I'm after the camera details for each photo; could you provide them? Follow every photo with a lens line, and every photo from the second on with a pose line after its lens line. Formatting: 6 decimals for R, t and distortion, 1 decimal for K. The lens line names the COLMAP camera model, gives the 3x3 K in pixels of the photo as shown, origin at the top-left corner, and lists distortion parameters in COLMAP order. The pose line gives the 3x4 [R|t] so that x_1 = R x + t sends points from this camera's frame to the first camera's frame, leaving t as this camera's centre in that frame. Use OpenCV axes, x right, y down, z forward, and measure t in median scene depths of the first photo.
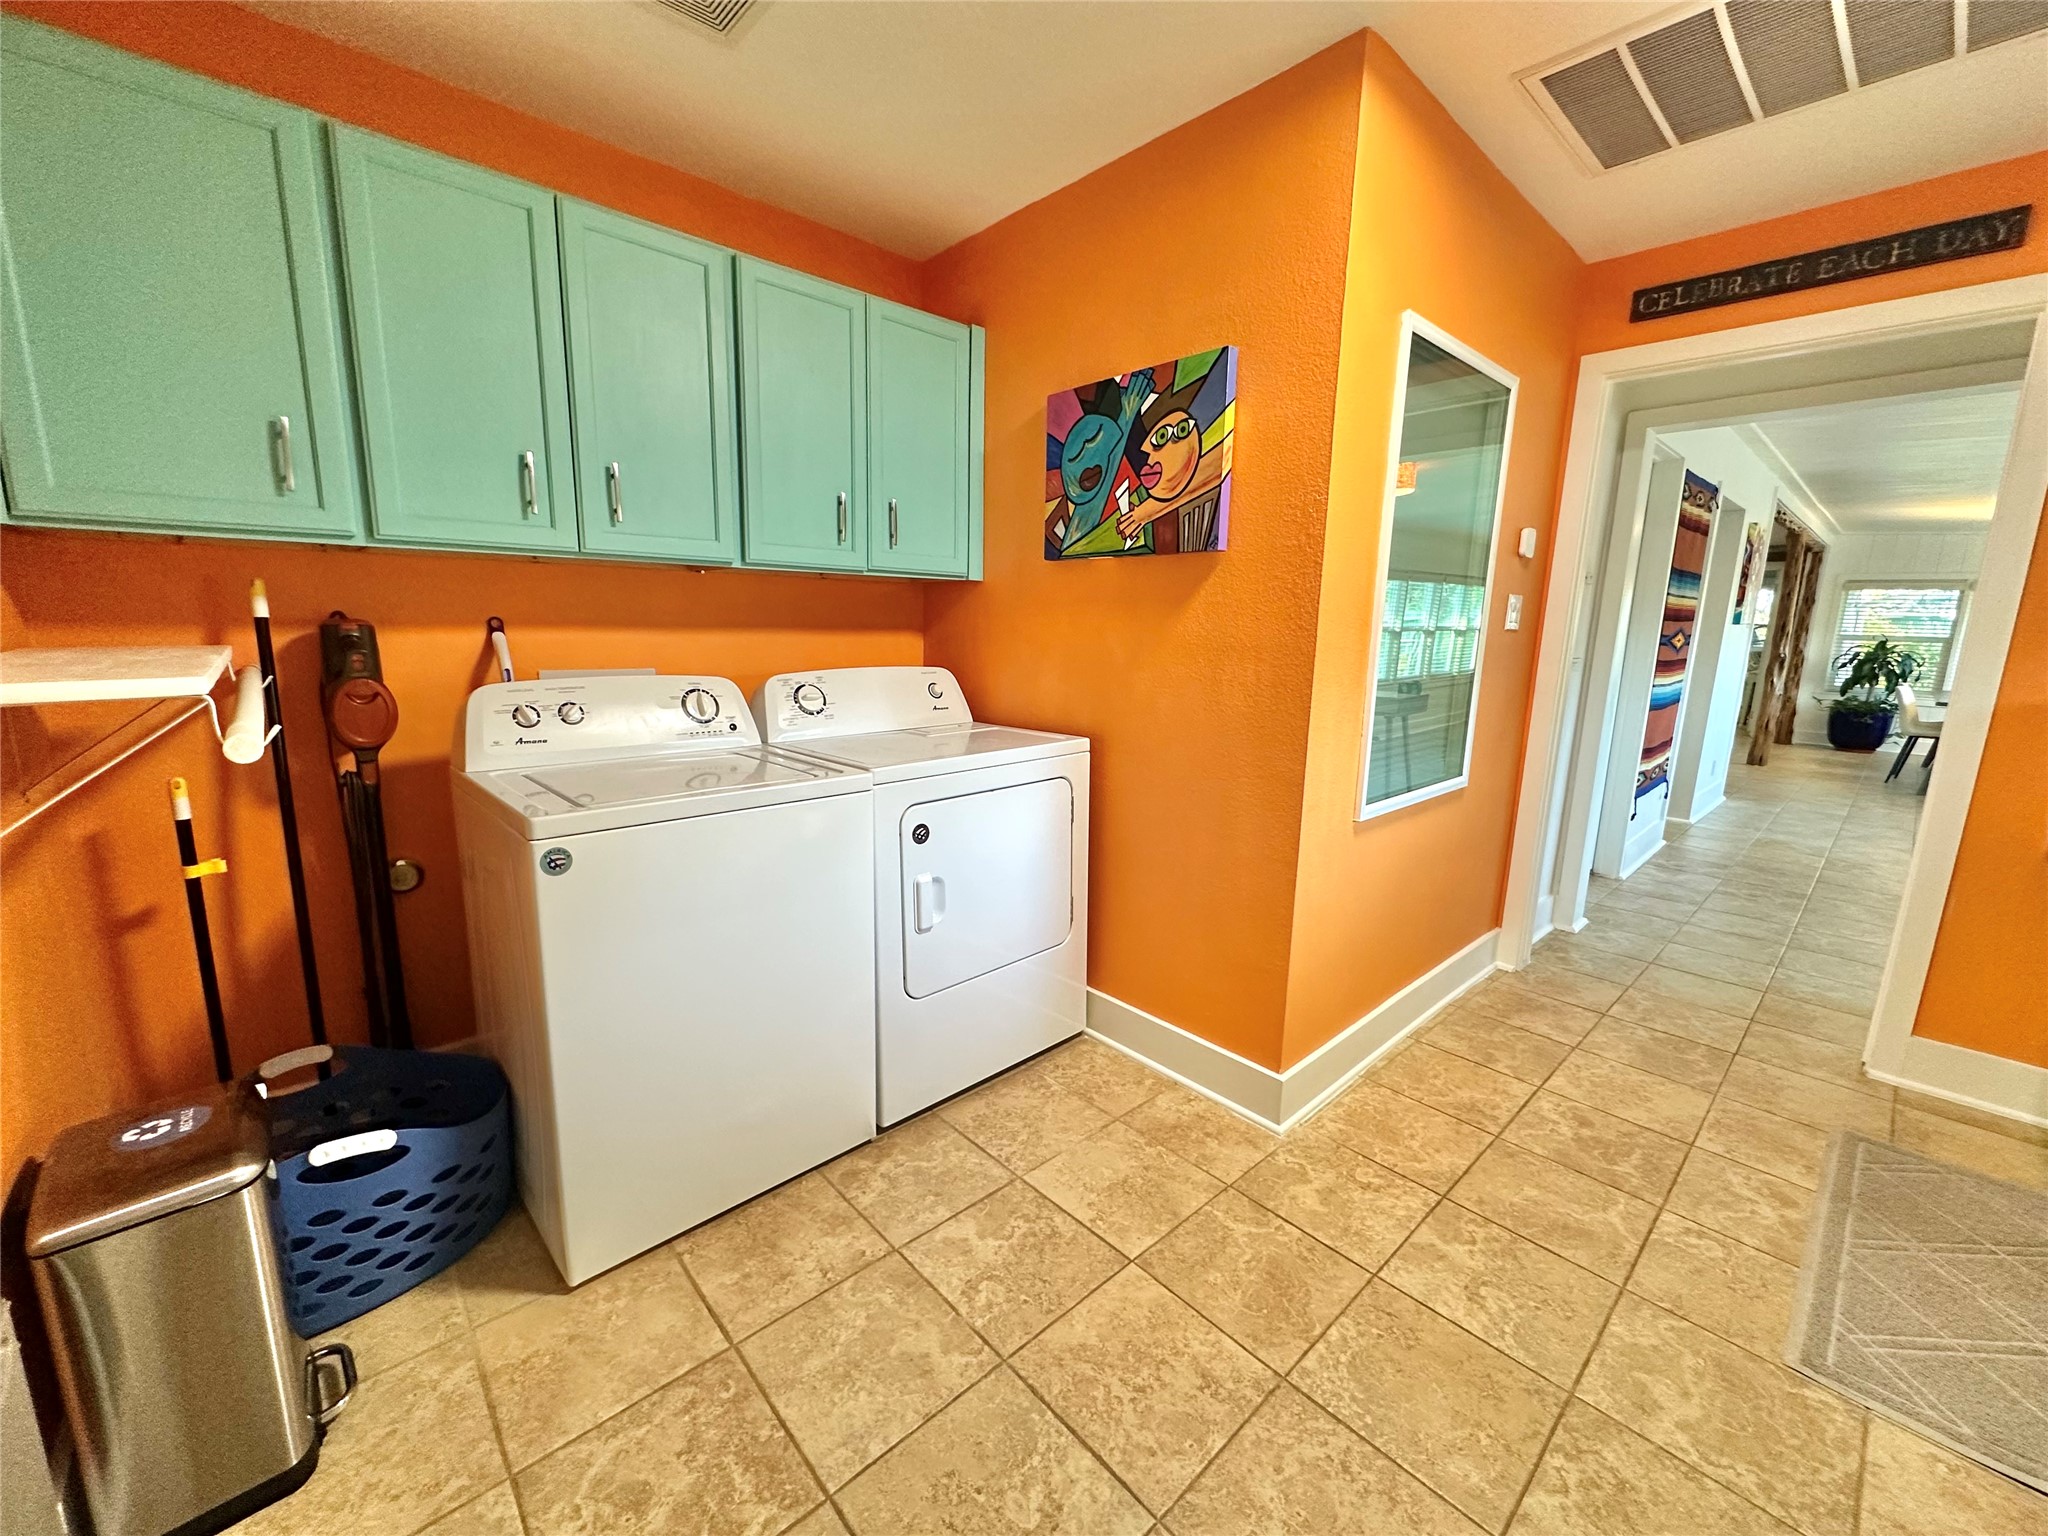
lens RADIAL K [[825.8, 0, 1033.2], [0, 825.8, 772.7], [0, 0, 1]] dist [-0.006260, 0.001416]
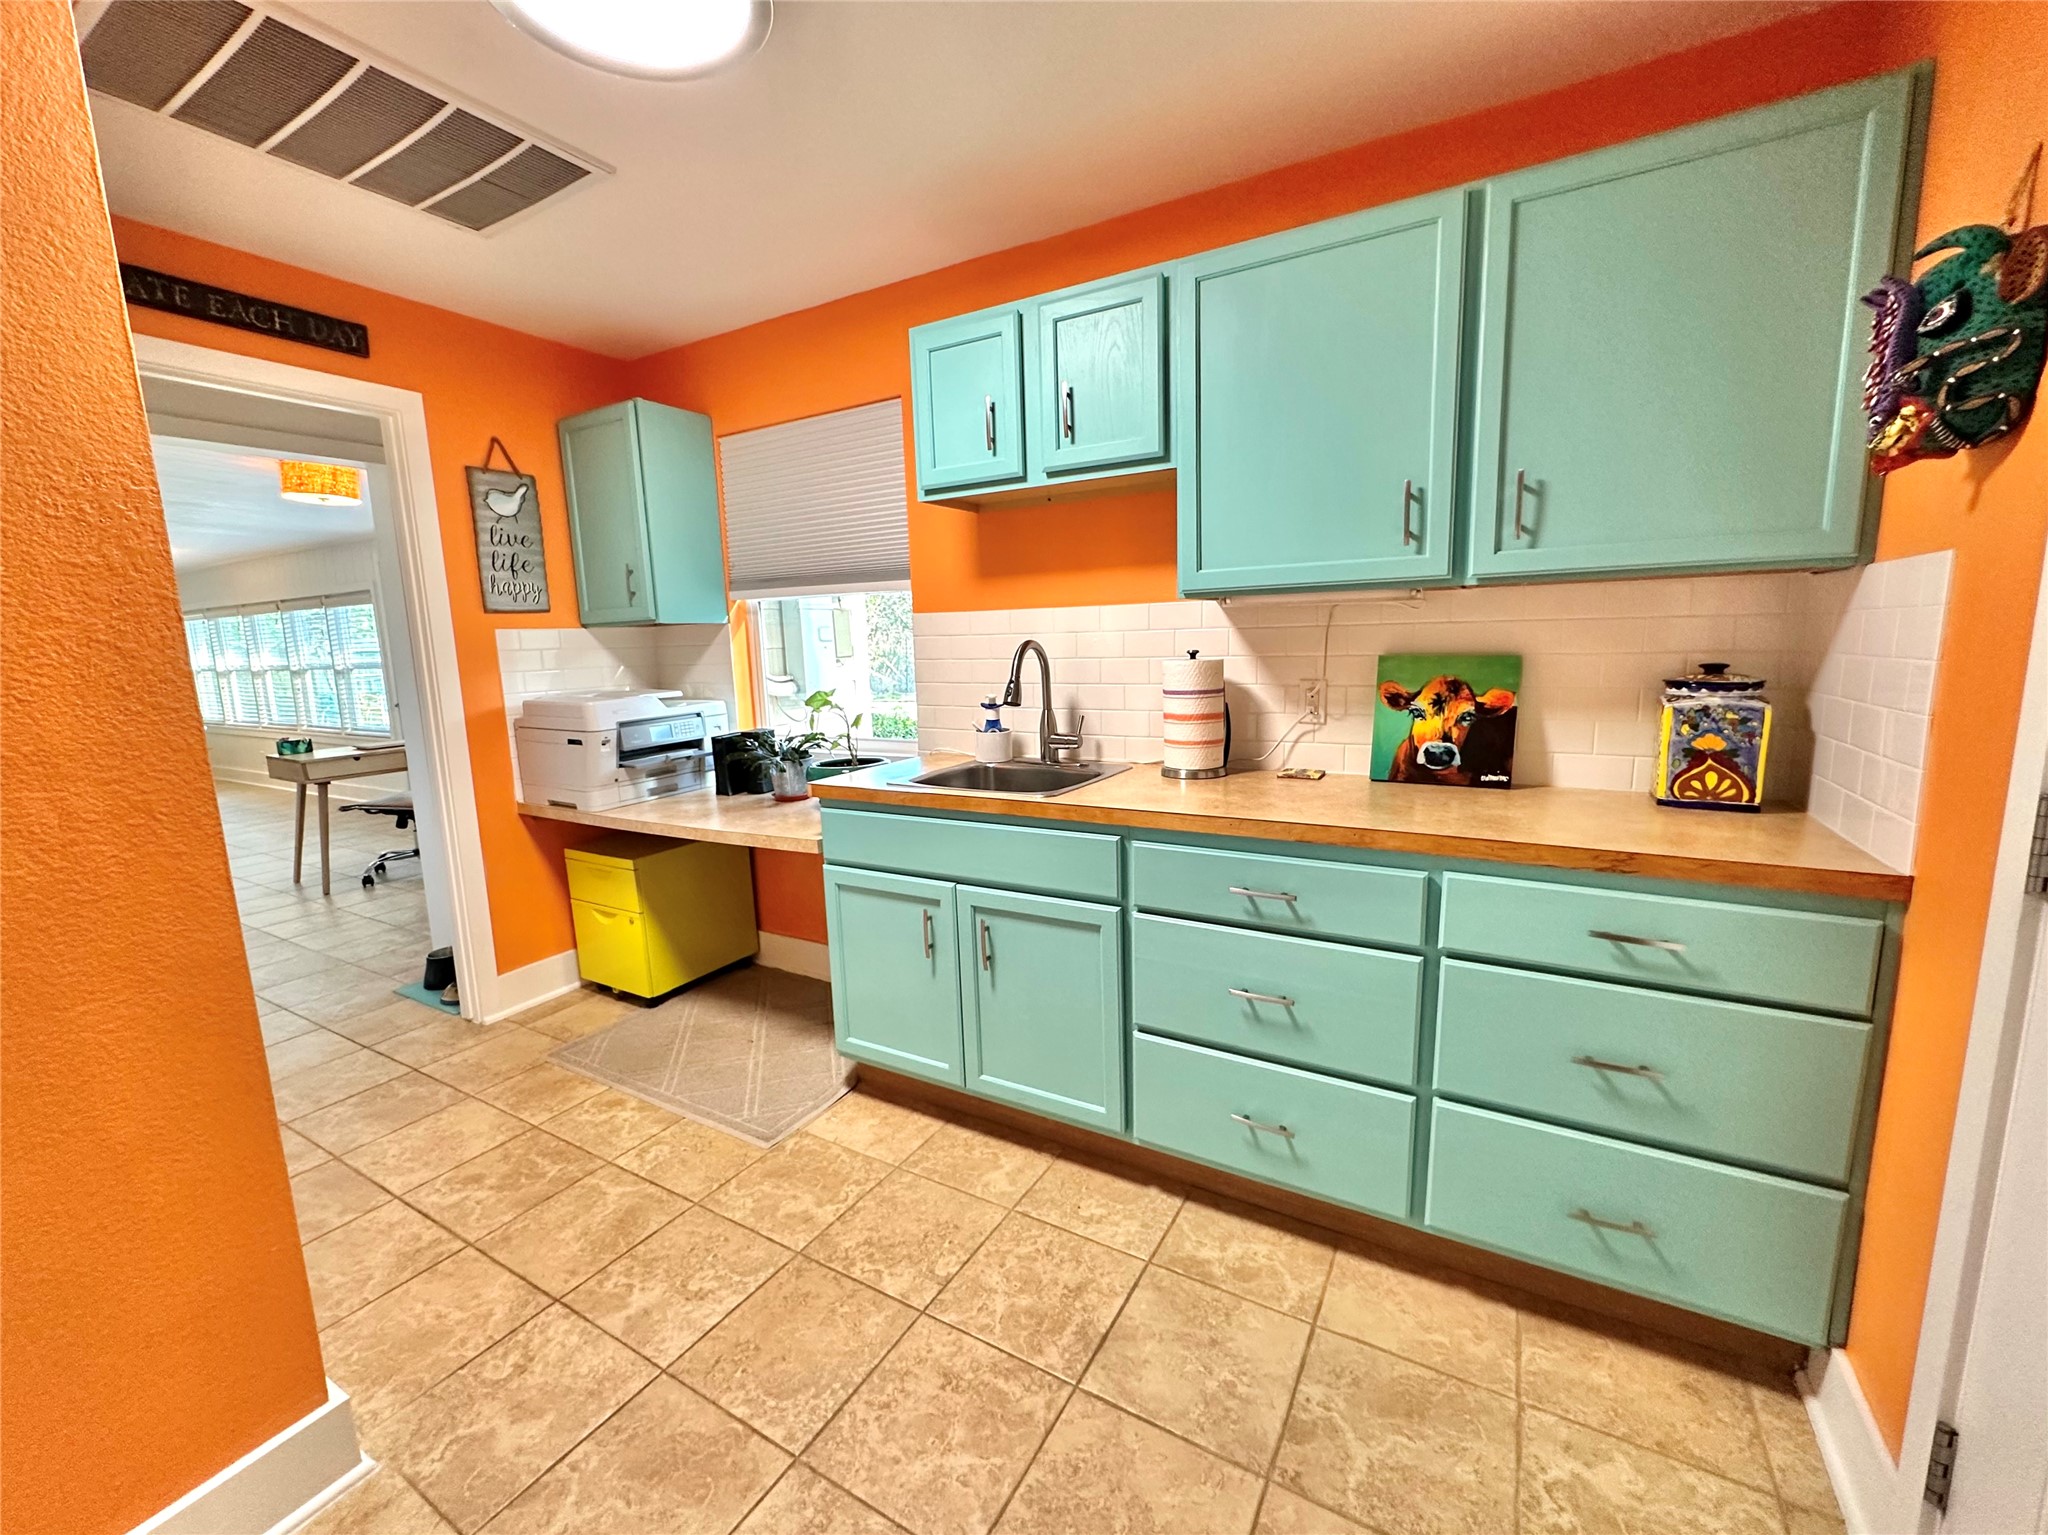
lens RADIAL K [[825.8, 0, 1035.6], [0, 825.8, 761.1], [0, 0, 1]] dist [-0.006260, 0.001416]
pose [[-0.296512, -0.156626, 0.942098, -0.428231], [0.199674, 0.954492, 0.221530, -0.150654], [-0.933923, 0.253799, -0.251744, 0.602890]]
